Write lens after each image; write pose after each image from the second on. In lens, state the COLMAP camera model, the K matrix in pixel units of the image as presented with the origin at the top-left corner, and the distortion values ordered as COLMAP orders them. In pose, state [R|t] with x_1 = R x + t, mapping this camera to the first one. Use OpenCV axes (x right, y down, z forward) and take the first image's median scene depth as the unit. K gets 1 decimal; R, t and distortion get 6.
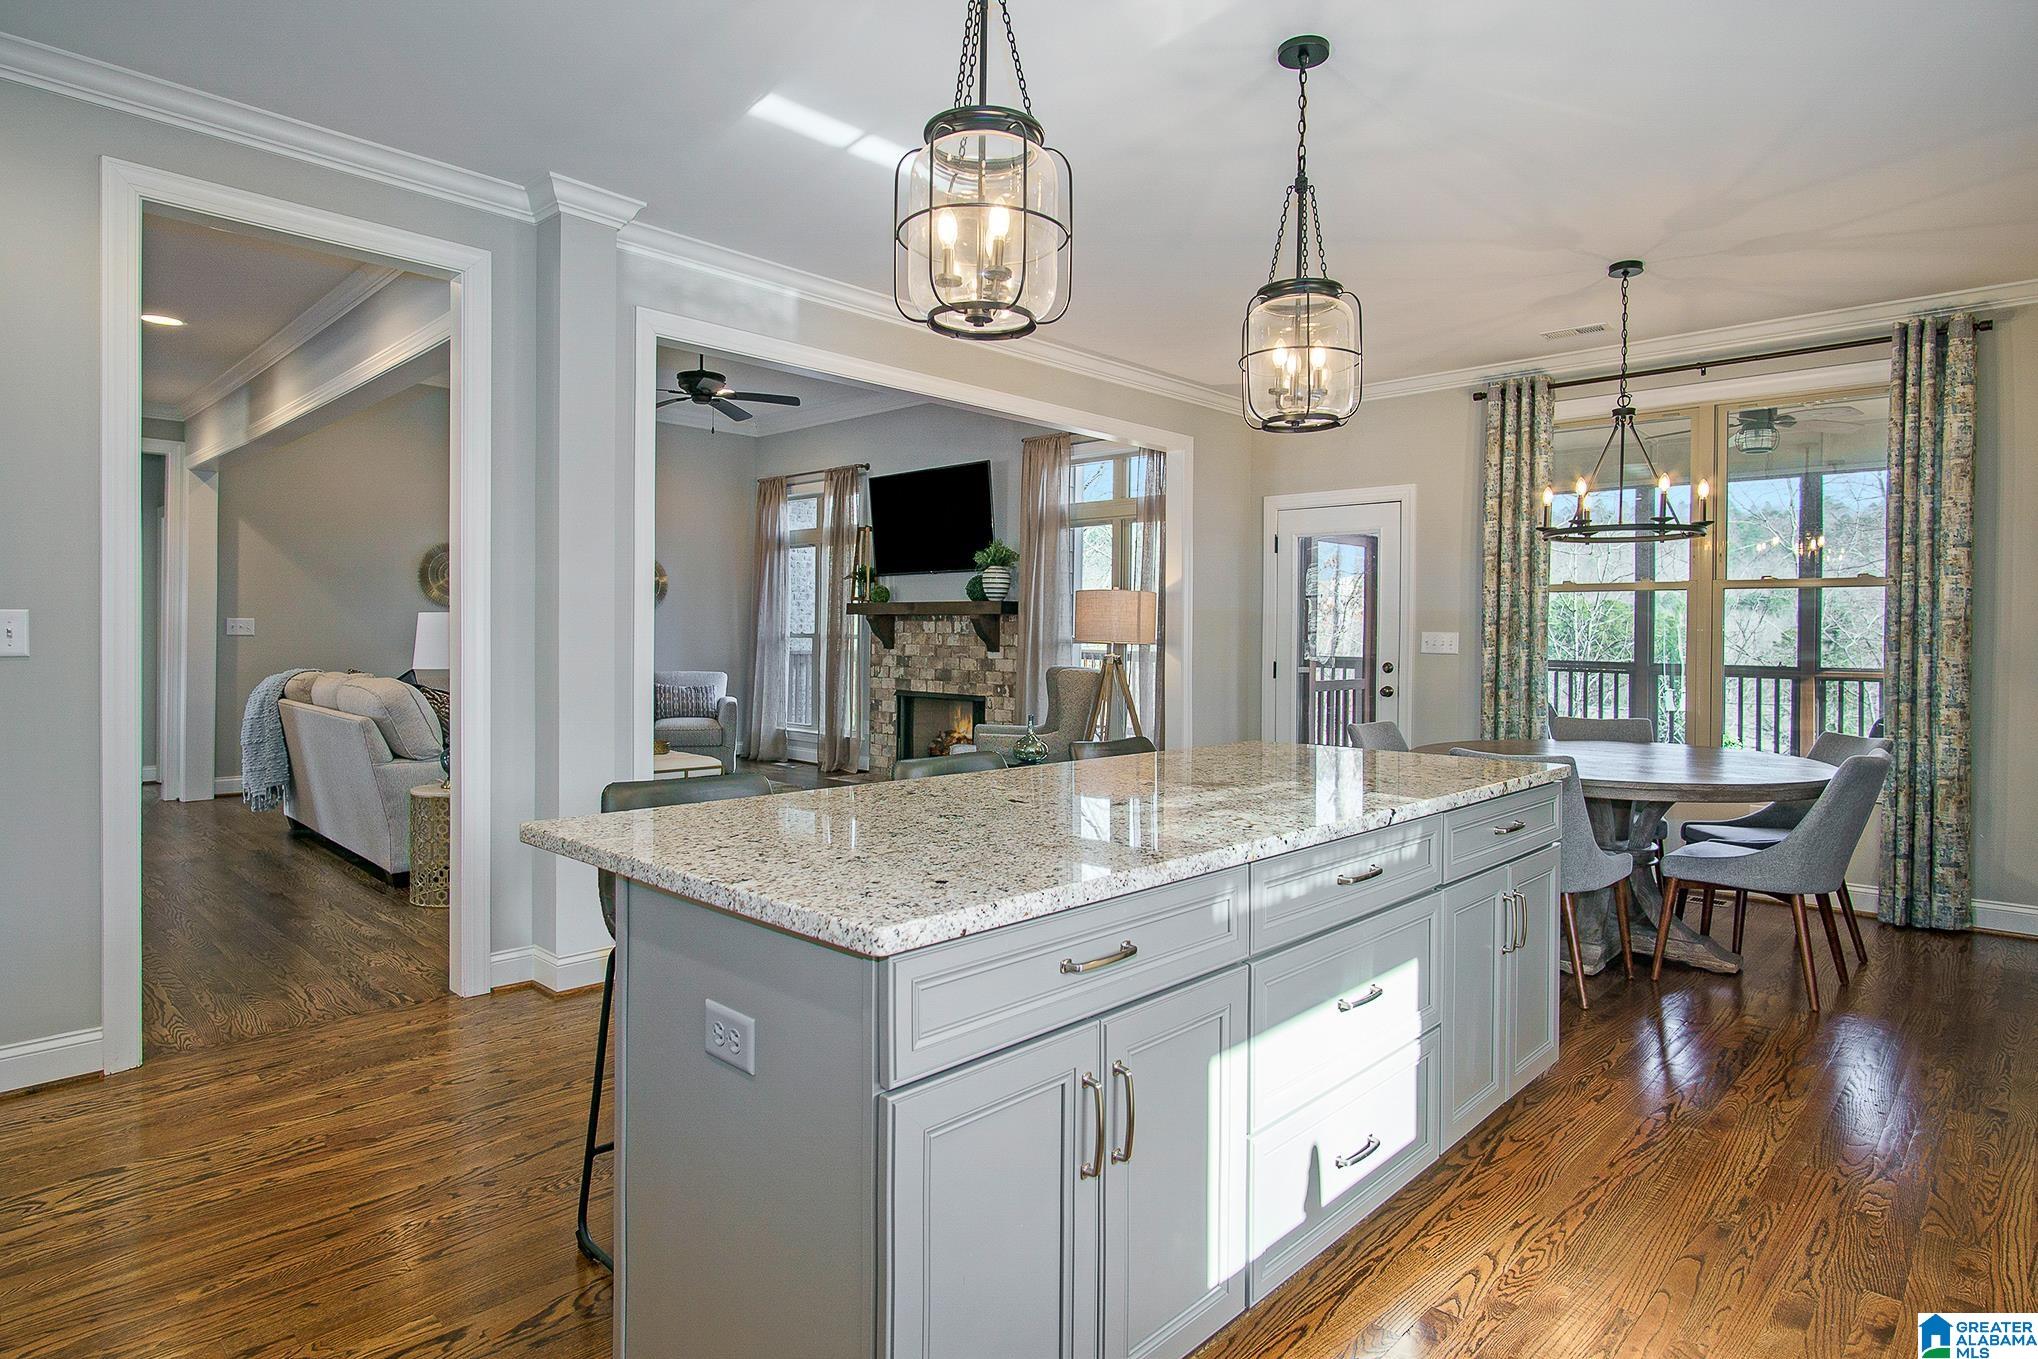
lens RADIAL K [[1124.7, 0, 1023.0], [0, 1124.7, 643.1], [0, 0, 1]] dist [-0.003054, -0.000516]
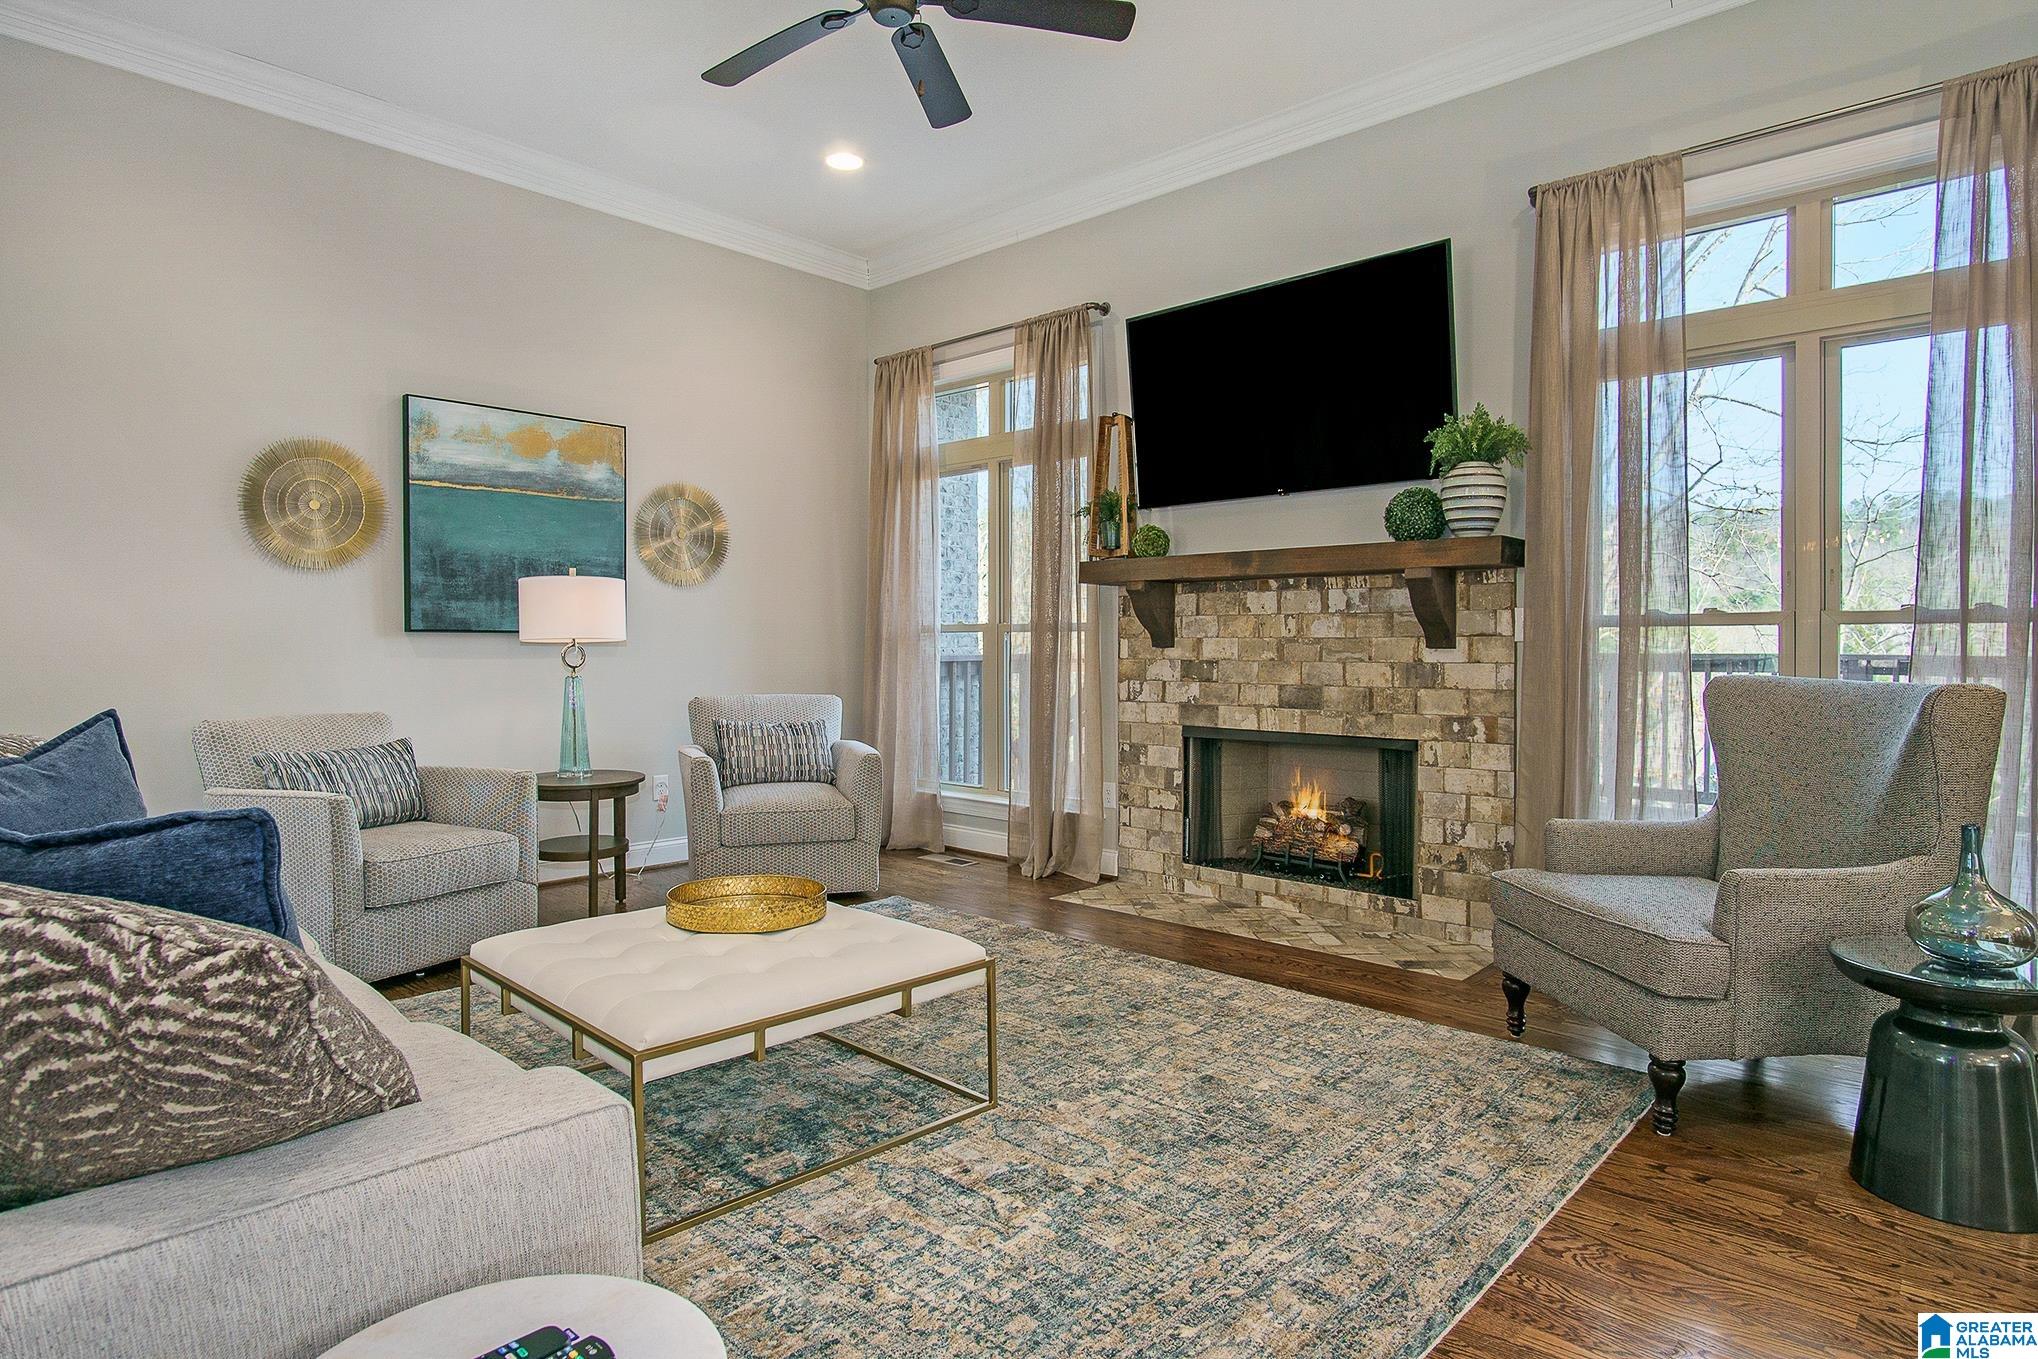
lens RADIAL K [[1149.1, 0, 1021.4], [0, 1149.1, 646.2], [0, 0, 1]] dist [-0.002150, 0.000596]
pose [[0.999847, -0.009767, 0.014494, -0.194069], [0.009872, 0.999926, -0.007160, 0.007881], [-0.014423, 0.007302, 0.999869, 0.466186]]
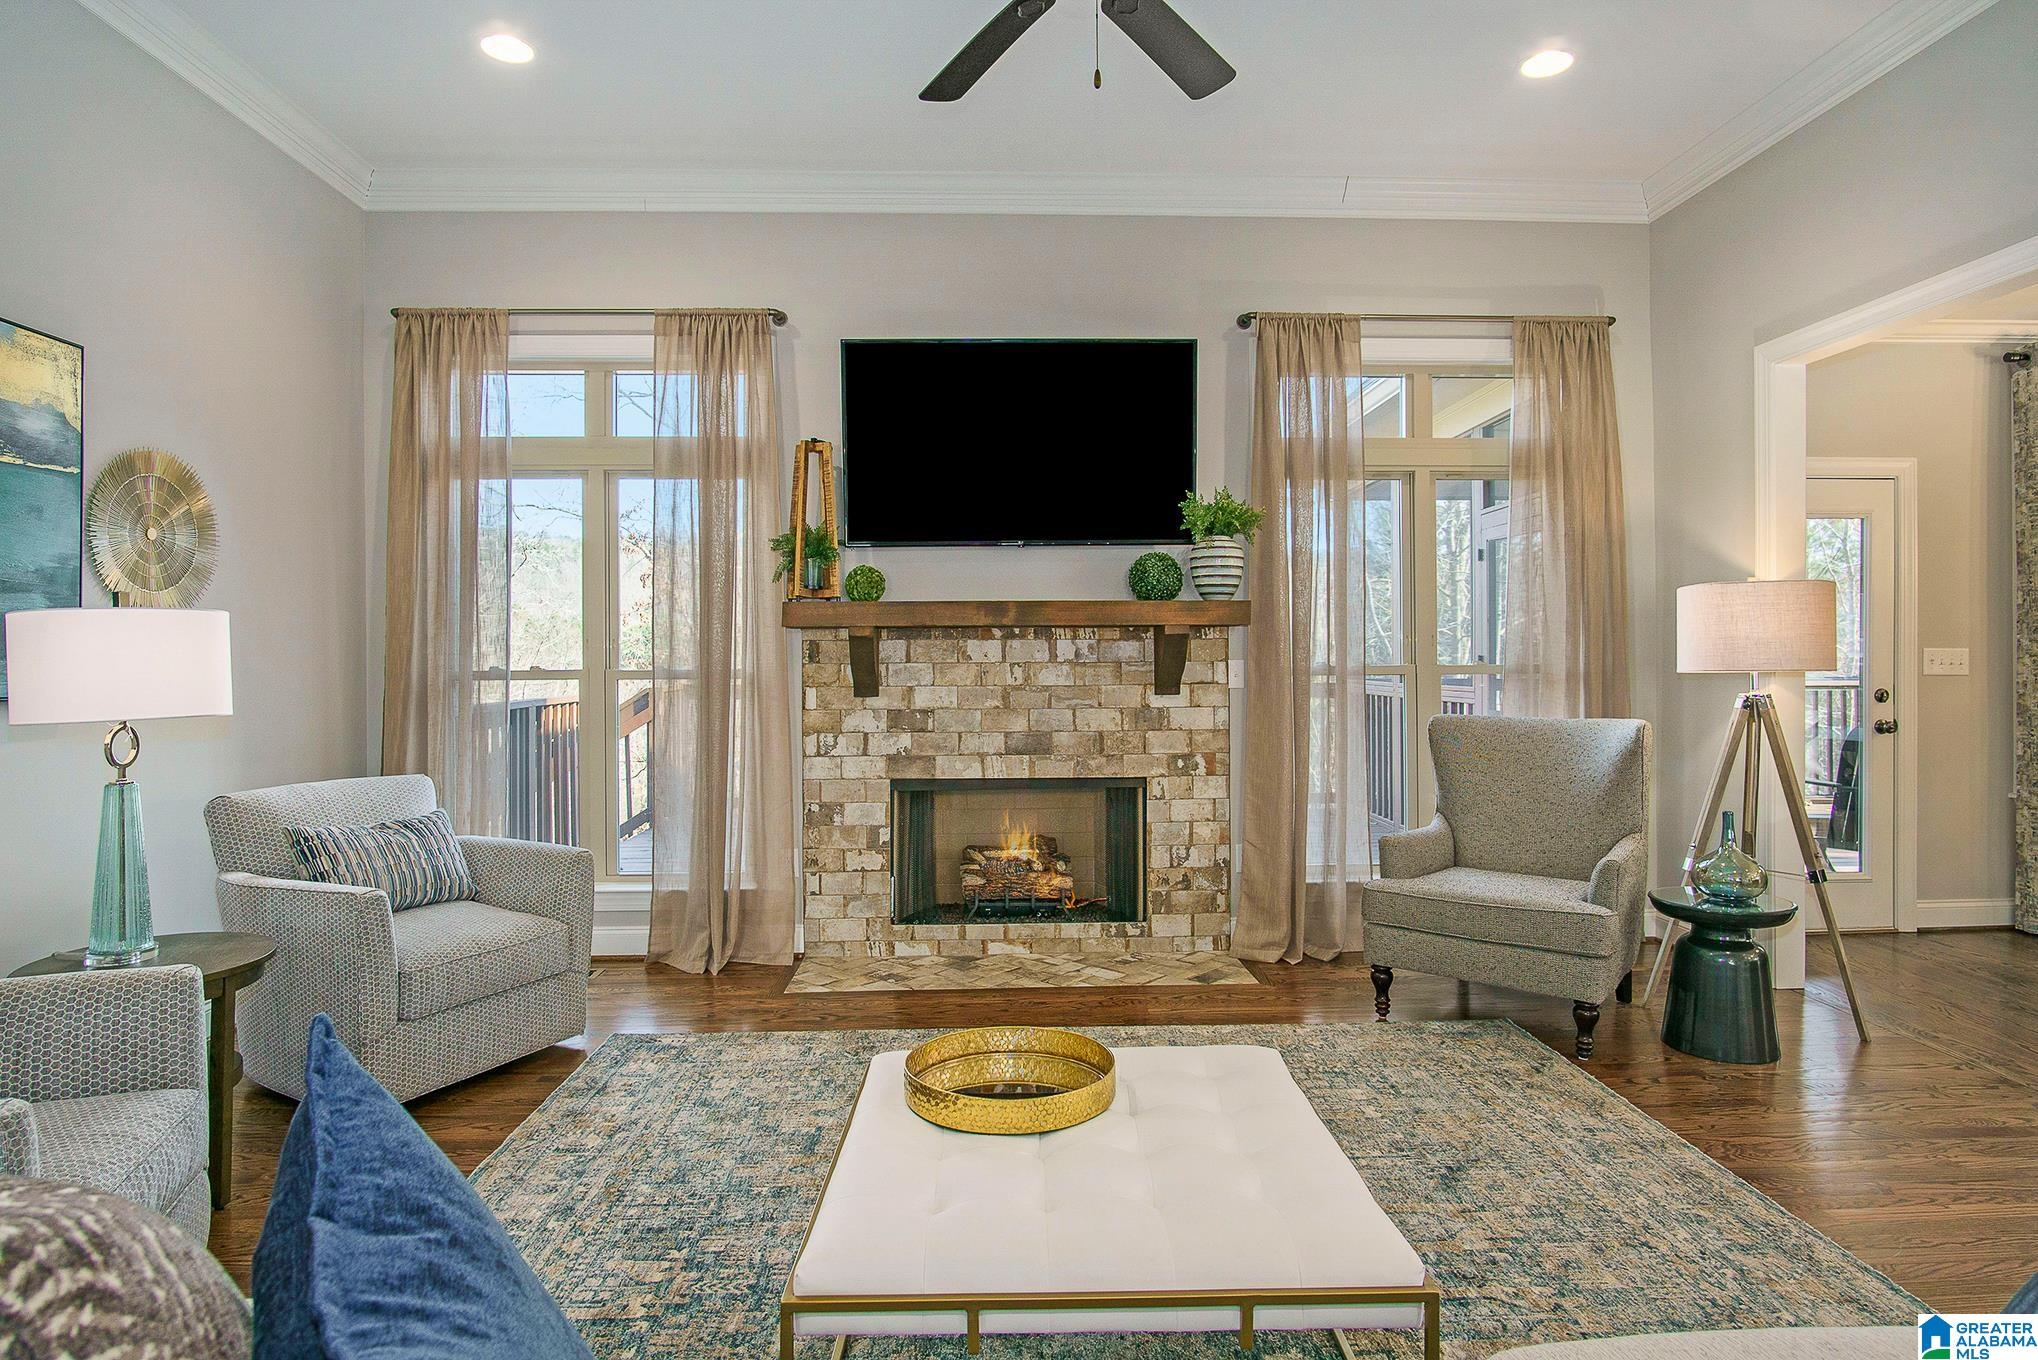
lens RADIAL K [[1124.7, 0, 1023.0], [0, 1124.7, 643.6], [0, 0, 1]] dist [-0.003054, -0.000516]
pose [[0.692209, -0.004582, 0.721683, -0.427104], [0.019677, 0.999728, -0.012526, -0.010518], [-0.721429, 0.022872, 0.692111, 0.613265]]
